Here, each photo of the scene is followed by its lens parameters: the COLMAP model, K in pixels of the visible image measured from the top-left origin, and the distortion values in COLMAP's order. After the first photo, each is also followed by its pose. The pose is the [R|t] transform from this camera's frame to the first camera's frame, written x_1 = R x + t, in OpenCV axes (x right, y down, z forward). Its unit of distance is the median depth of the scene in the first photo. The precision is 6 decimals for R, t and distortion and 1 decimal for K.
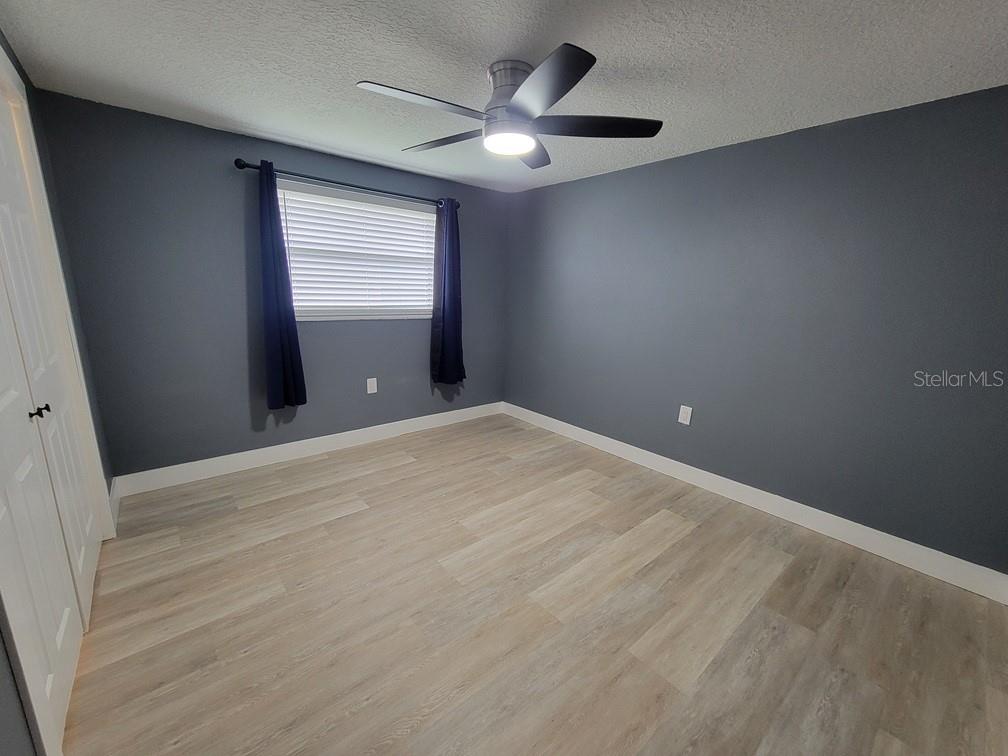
lens RADIAL K [[410.5, 0, 501.8], [0, 410.5, 381.3], [0, 0, 1]] dist [0.001245, -0.000137]
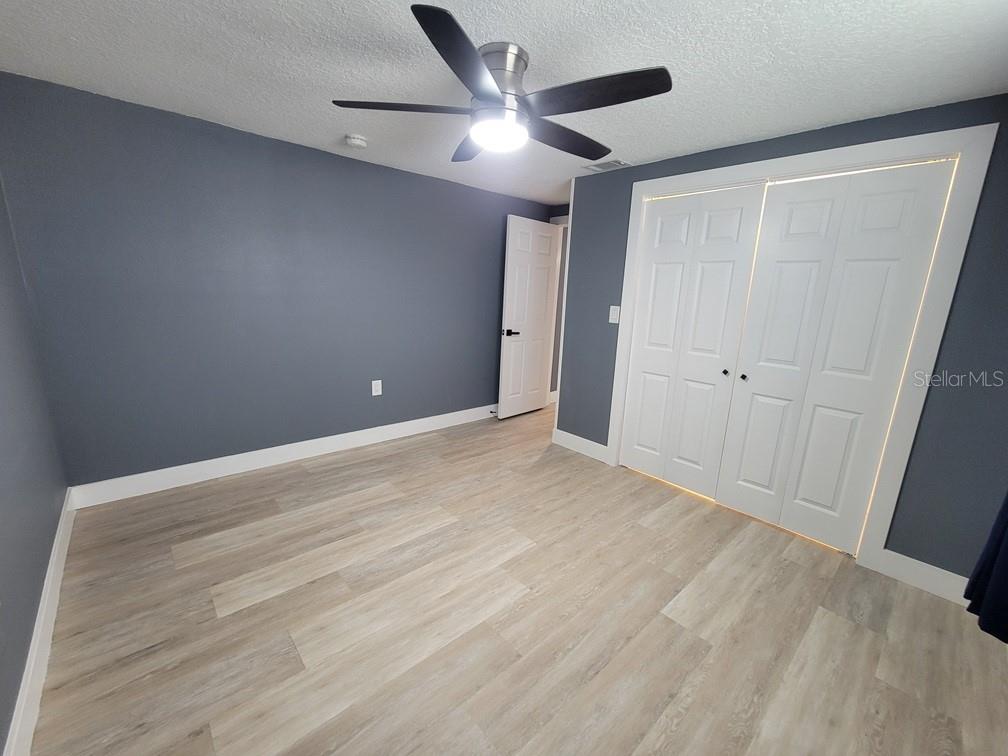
lens RADIAL K [[410.5, 0, 501.8], [0, 410.5, 381.3], [0, 0, 1]] dist [0.001245, -0.000137]
pose [[-0.996636, -0.068253, -0.045364, 0.014481], [-0.081127, 0.900096, 0.428073, -0.405359], [0.011614, 0.430313, -0.902605, 1.766428]]
